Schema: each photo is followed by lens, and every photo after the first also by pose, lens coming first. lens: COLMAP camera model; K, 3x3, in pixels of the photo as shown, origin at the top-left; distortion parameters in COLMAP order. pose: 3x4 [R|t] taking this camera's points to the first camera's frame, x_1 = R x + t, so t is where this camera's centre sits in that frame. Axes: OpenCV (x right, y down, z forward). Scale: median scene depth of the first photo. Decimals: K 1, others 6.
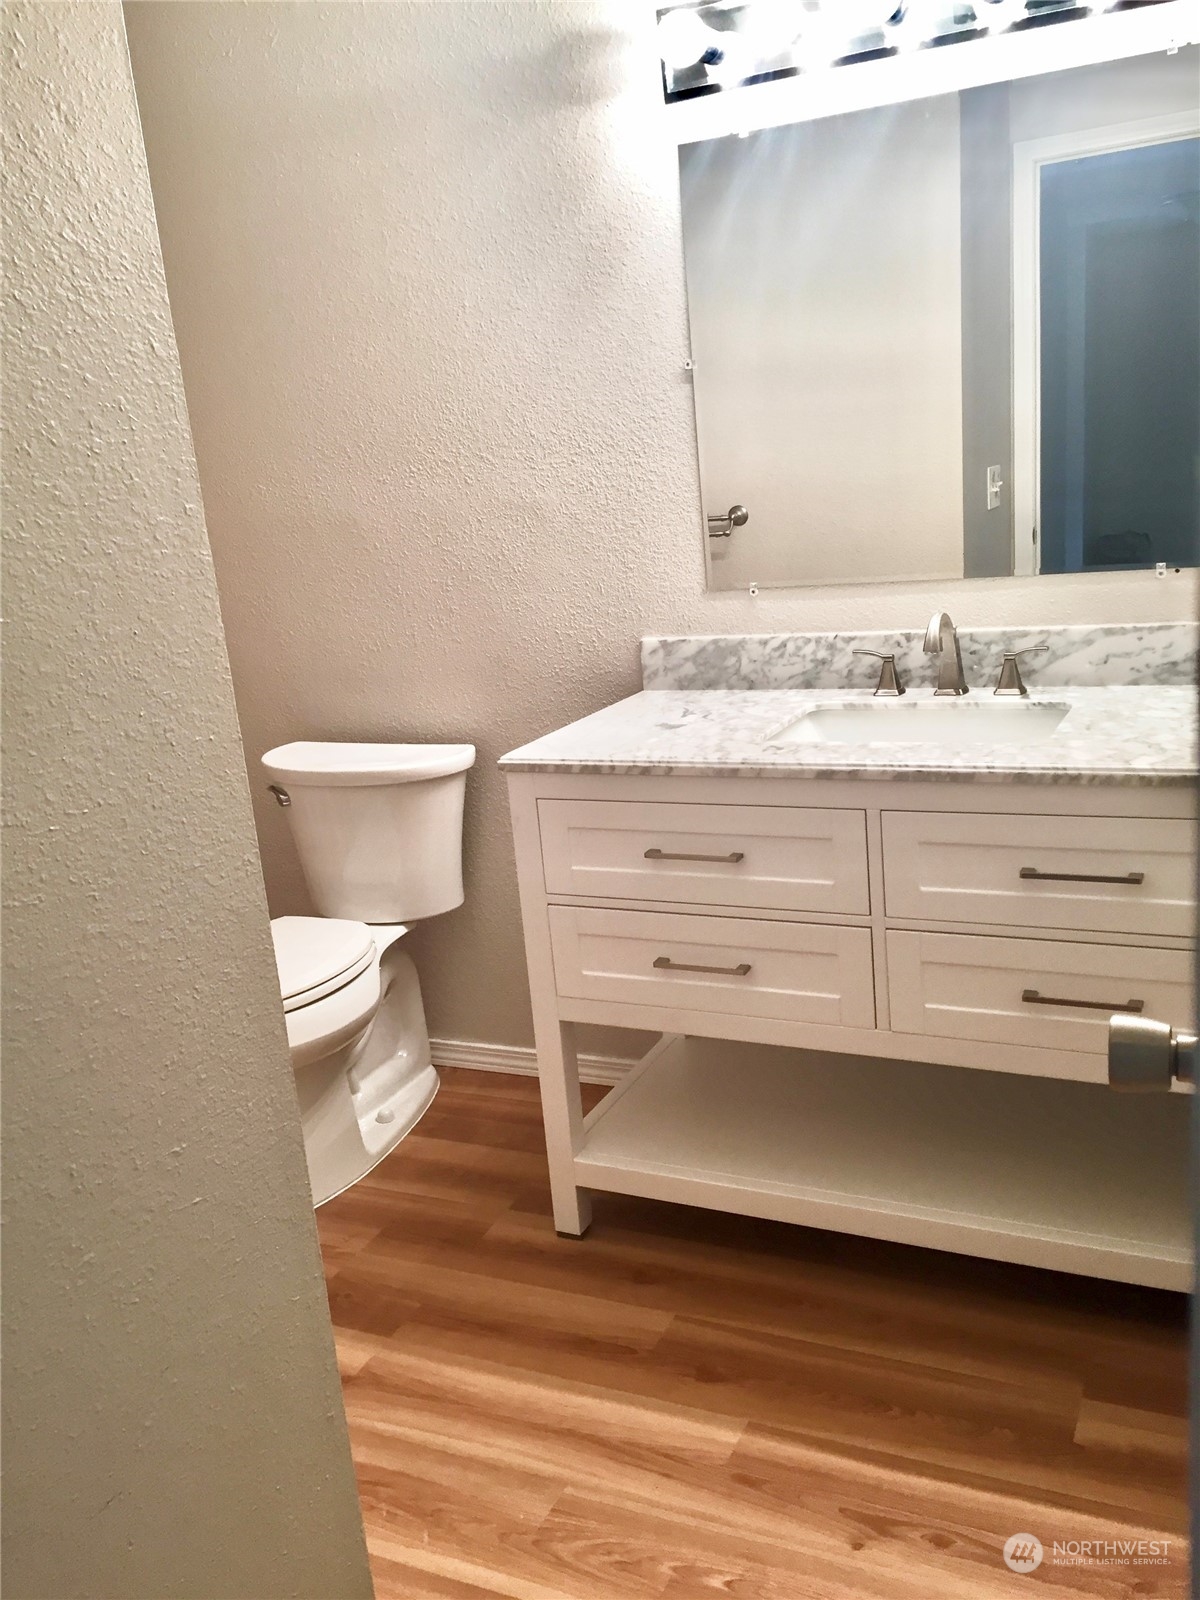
lens RADIAL K [[1383.8, 0, 602.1], [0, 1383.8, 797.4], [0, 0, 1]] dist [0.028662, -0.056324]
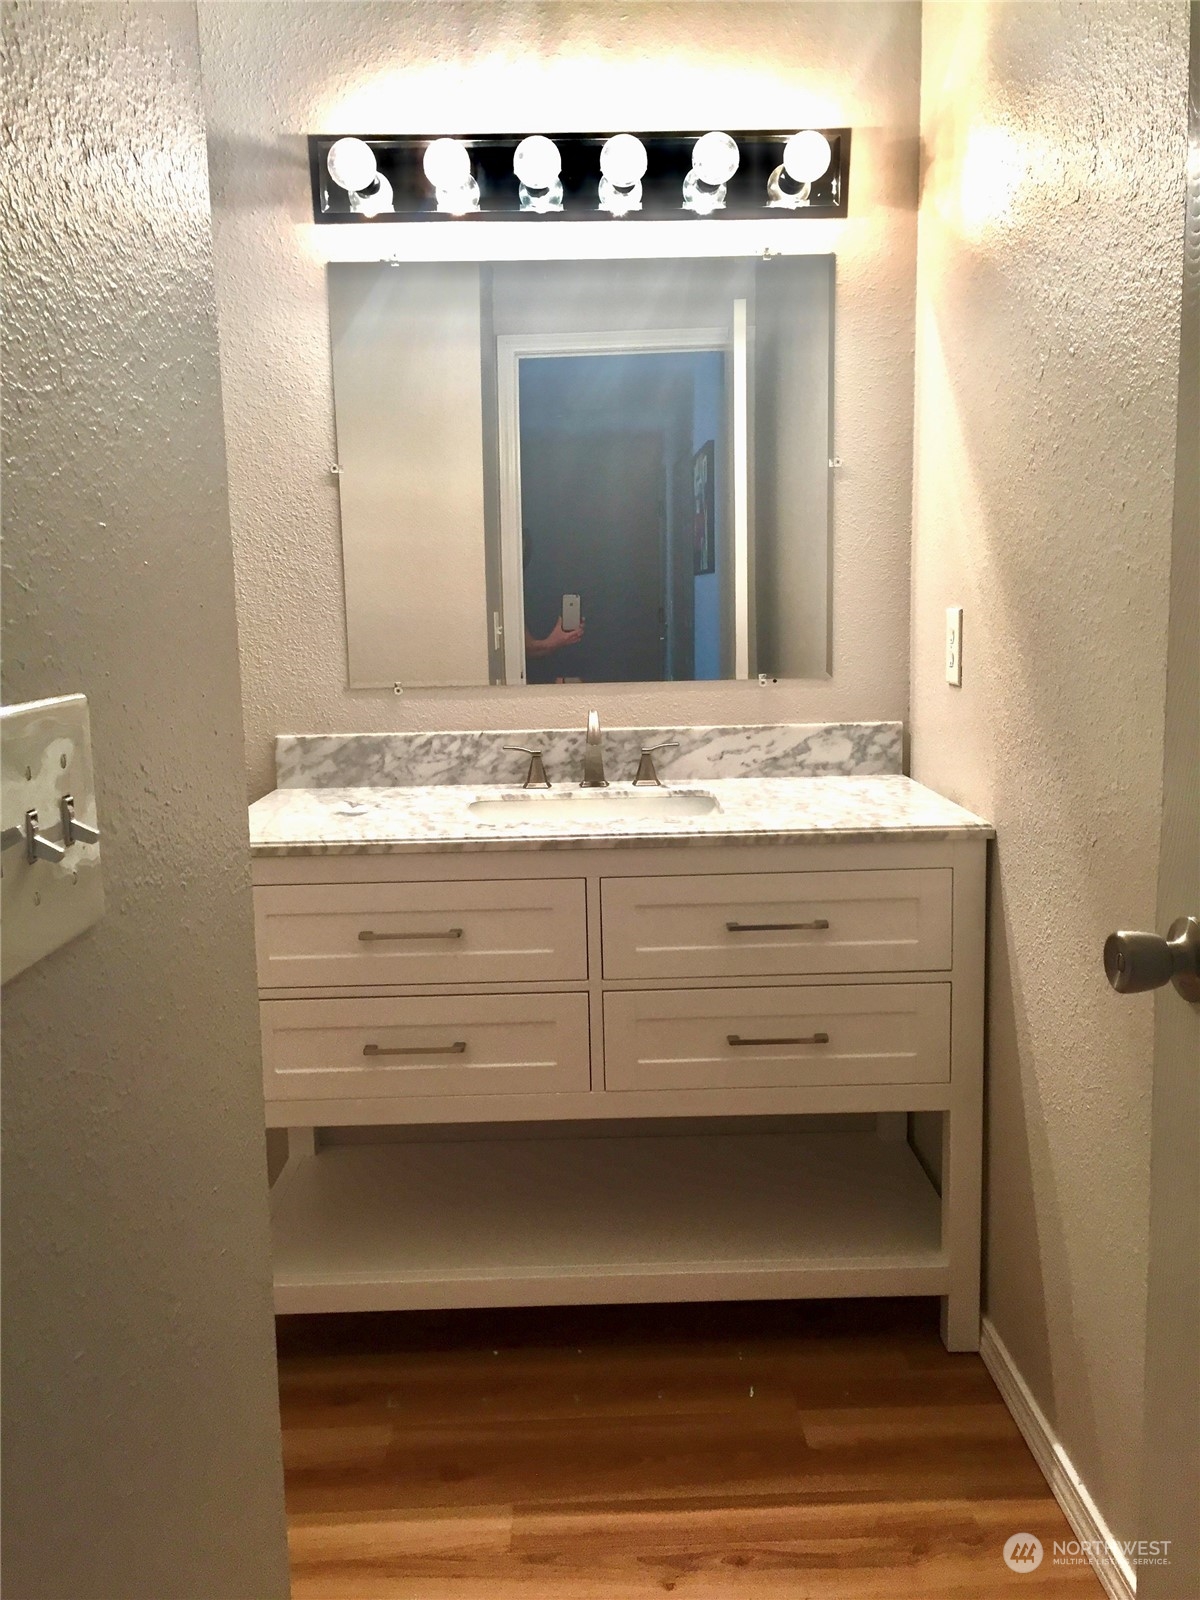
lens RADIAL K [[1383.8, 0, 612.5], [0, 1383.8, 796.9], [0, 0, 1]] dist [0.028662, -0.056324]
pose [[0.885030, 0.006340, 0.465491, -0.247278], [0.053565, 0.991879, -0.115351, 0.061107], [-0.462442, 0.127023, 0.877504, 0.041313]]
